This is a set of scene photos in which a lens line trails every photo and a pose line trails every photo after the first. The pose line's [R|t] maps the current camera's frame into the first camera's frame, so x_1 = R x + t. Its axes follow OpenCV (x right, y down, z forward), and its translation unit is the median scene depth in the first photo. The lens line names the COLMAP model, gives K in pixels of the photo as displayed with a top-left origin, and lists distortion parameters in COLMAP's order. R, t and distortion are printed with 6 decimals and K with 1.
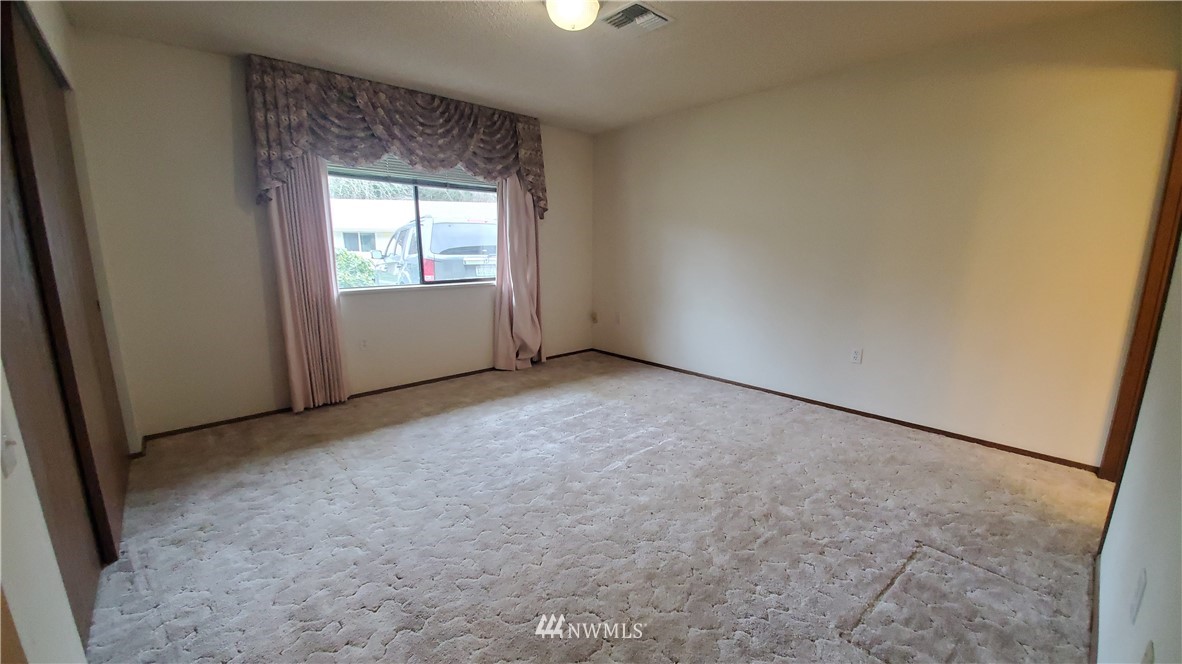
lens RADIAL K [[464.2, 0, 594.1], [0, 464.2, 336.2], [0, 0, 1]] dist [0.003560, -0.010284]
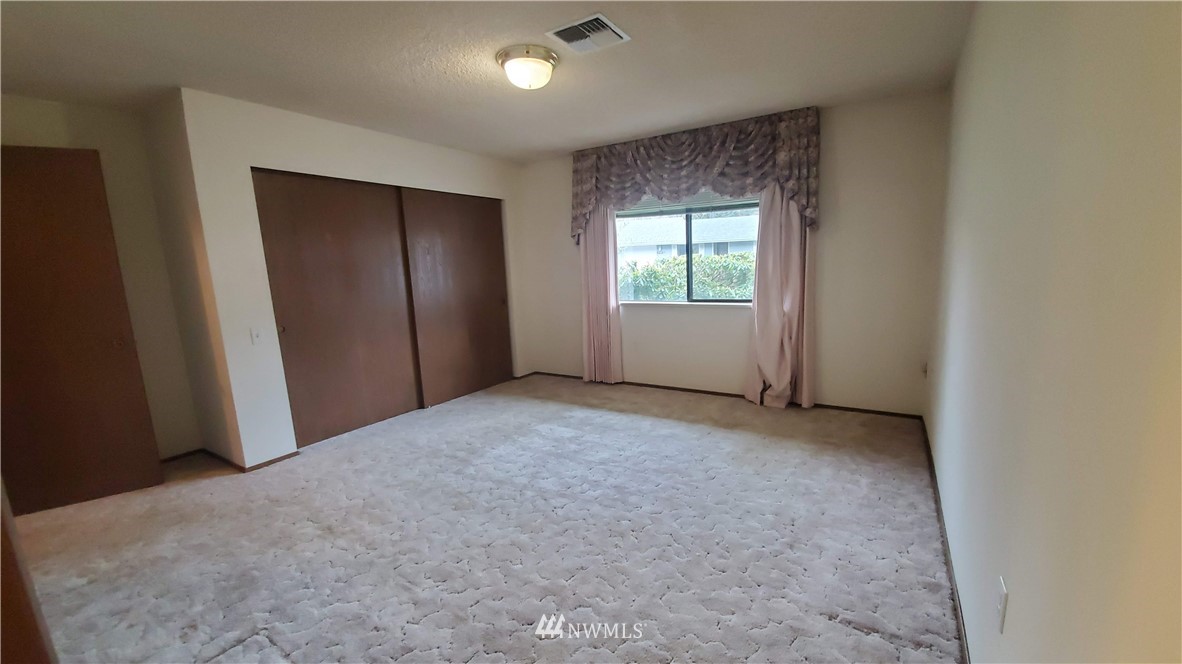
lens RADIAL K [[464.2, 0, 595.8], [0, 464.2, 333.9], [0, 0, 1]] dist [0.003560, -0.010284]
pose [[0.264776, 0.137340, -0.954480, 0.686156], [-0.140914, 0.984691, 0.102597, -0.127916], [0.953959, 0.107334, 0.280076, 0.528146]]
